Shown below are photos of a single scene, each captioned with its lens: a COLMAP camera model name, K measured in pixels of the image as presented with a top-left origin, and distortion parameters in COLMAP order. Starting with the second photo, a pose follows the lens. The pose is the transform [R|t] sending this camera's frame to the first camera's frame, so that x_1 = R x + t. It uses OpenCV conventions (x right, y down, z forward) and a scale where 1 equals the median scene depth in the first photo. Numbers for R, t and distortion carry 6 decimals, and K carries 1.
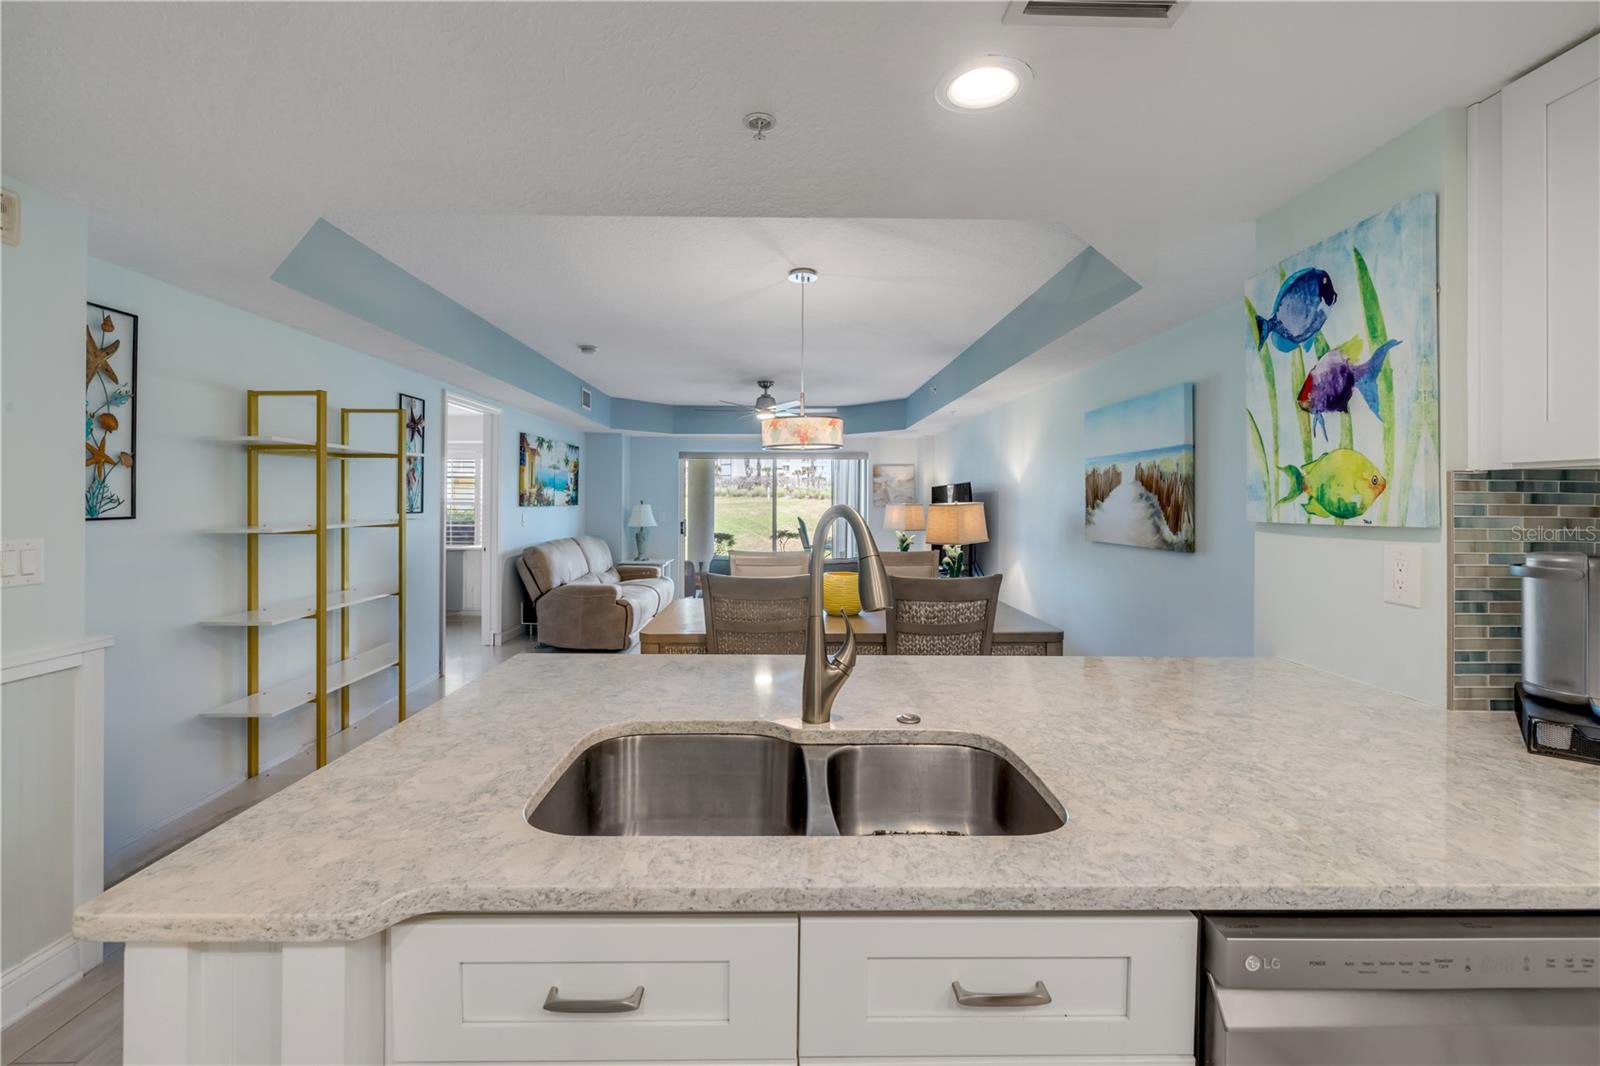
lens RADIAL K [[682.9, 0, 799.3], [0, 682.9, 502.5], [0, 0, 1]] dist [-0.006858, -0.000058]
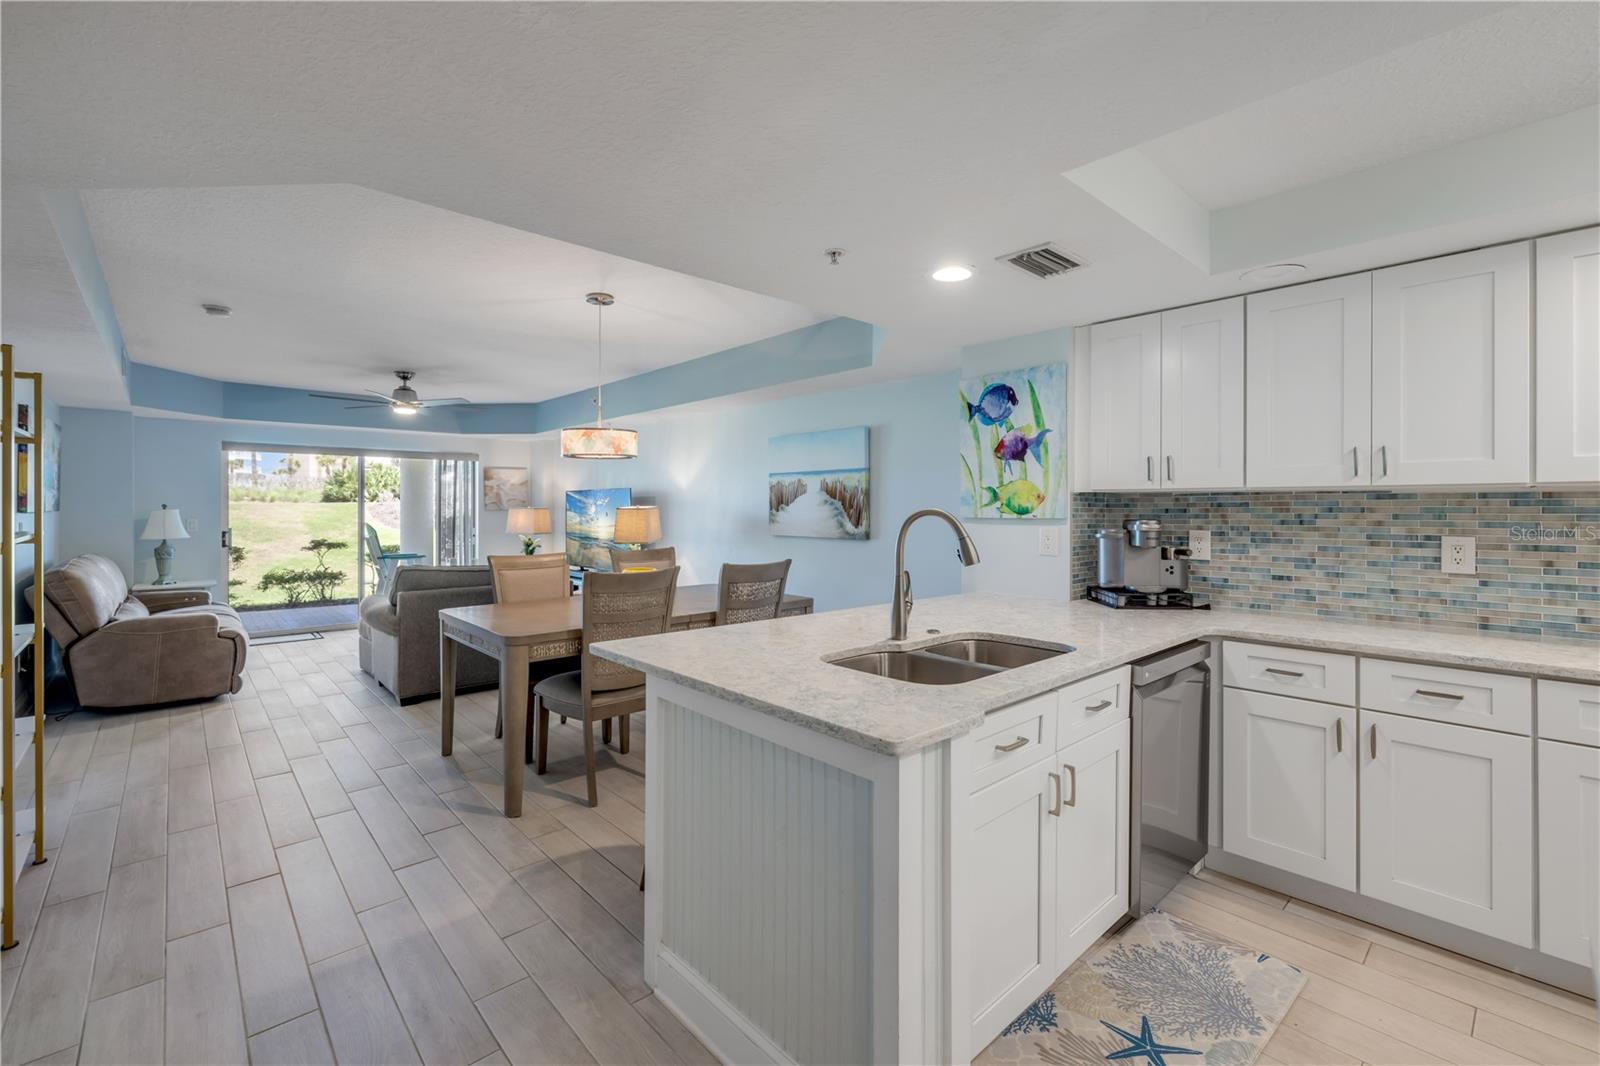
lens RADIAL K [[680.6, 0, 797.5], [0, 680.6, 507.1], [0, 0, 1]] dist [-0.003713, -0.000046]
pose [[0.754064, -0.001776, 0.656799, -0.594803], [0.000514, 0.999998, 0.002114, -0.002023], [-0.656801, -0.001256, 0.754063, -0.039264]]
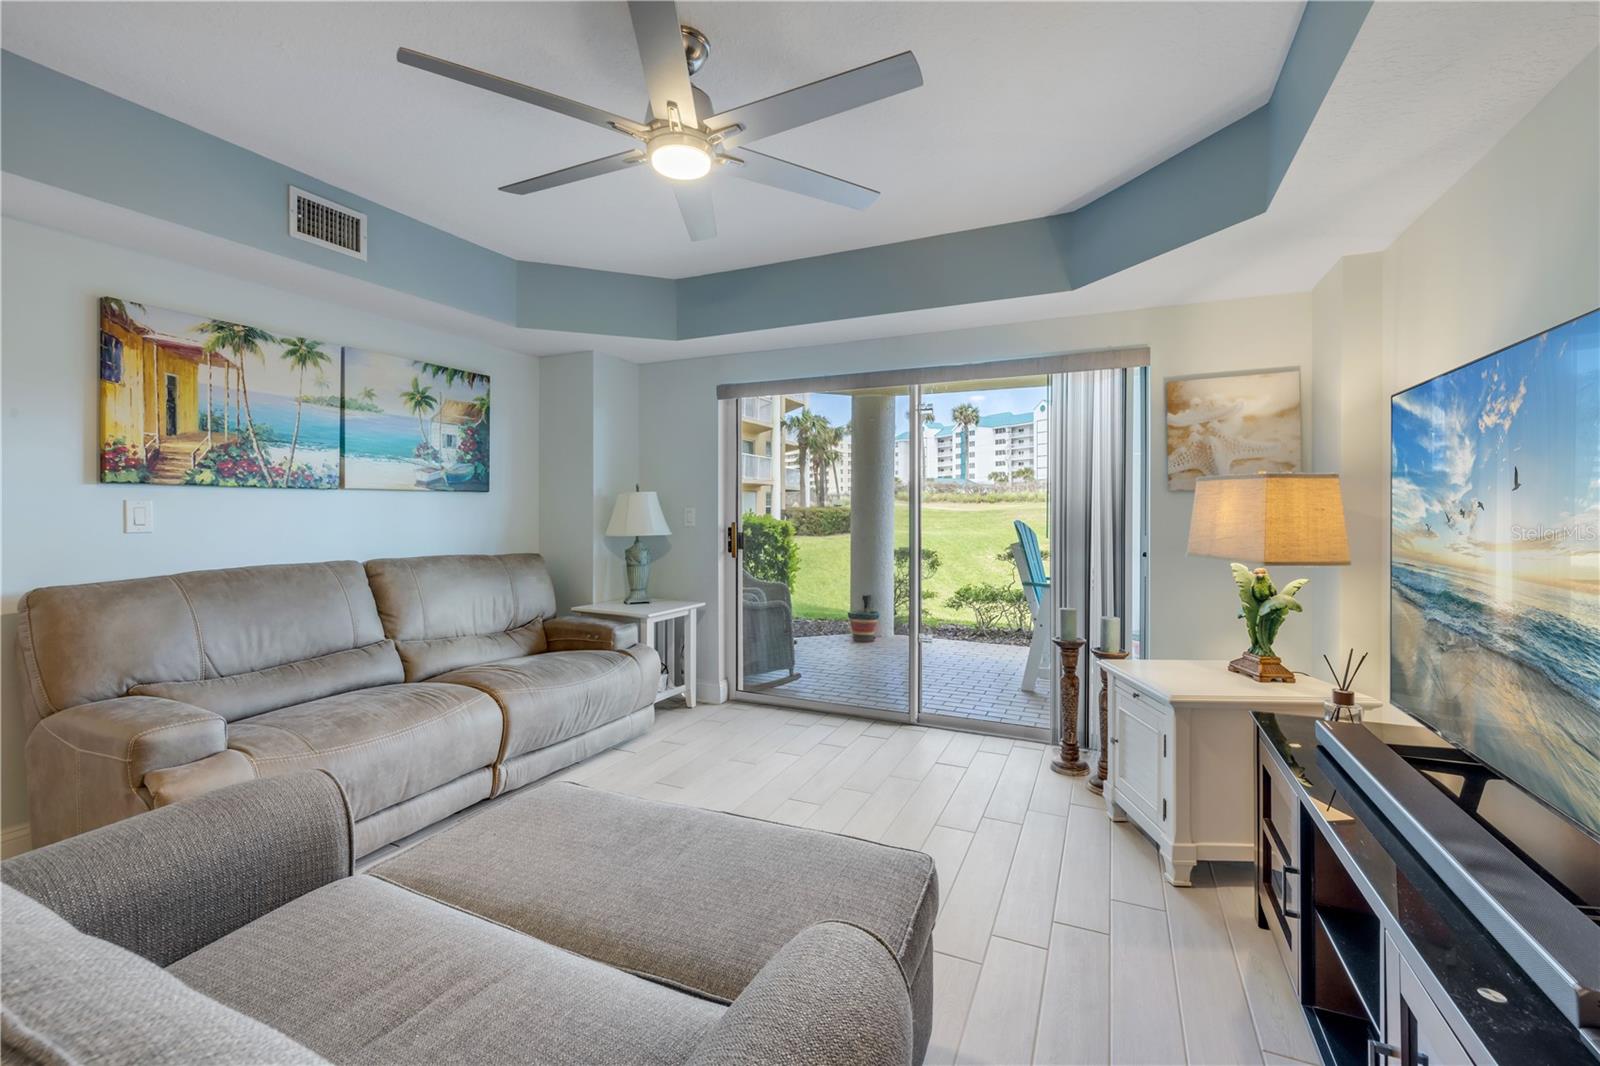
lens RADIAL K [[680.6, 0, 797.5], [0, 680.6, 507.1], [0, 0, 1]] dist [-0.003713, -0.000046]
pose [[0.895542, -0.003592, -0.444962, 0.295234], [0.001702, 0.999988, -0.004648, 0.050274], [0.444973, 0.003405, 0.895538, 1.833840]]
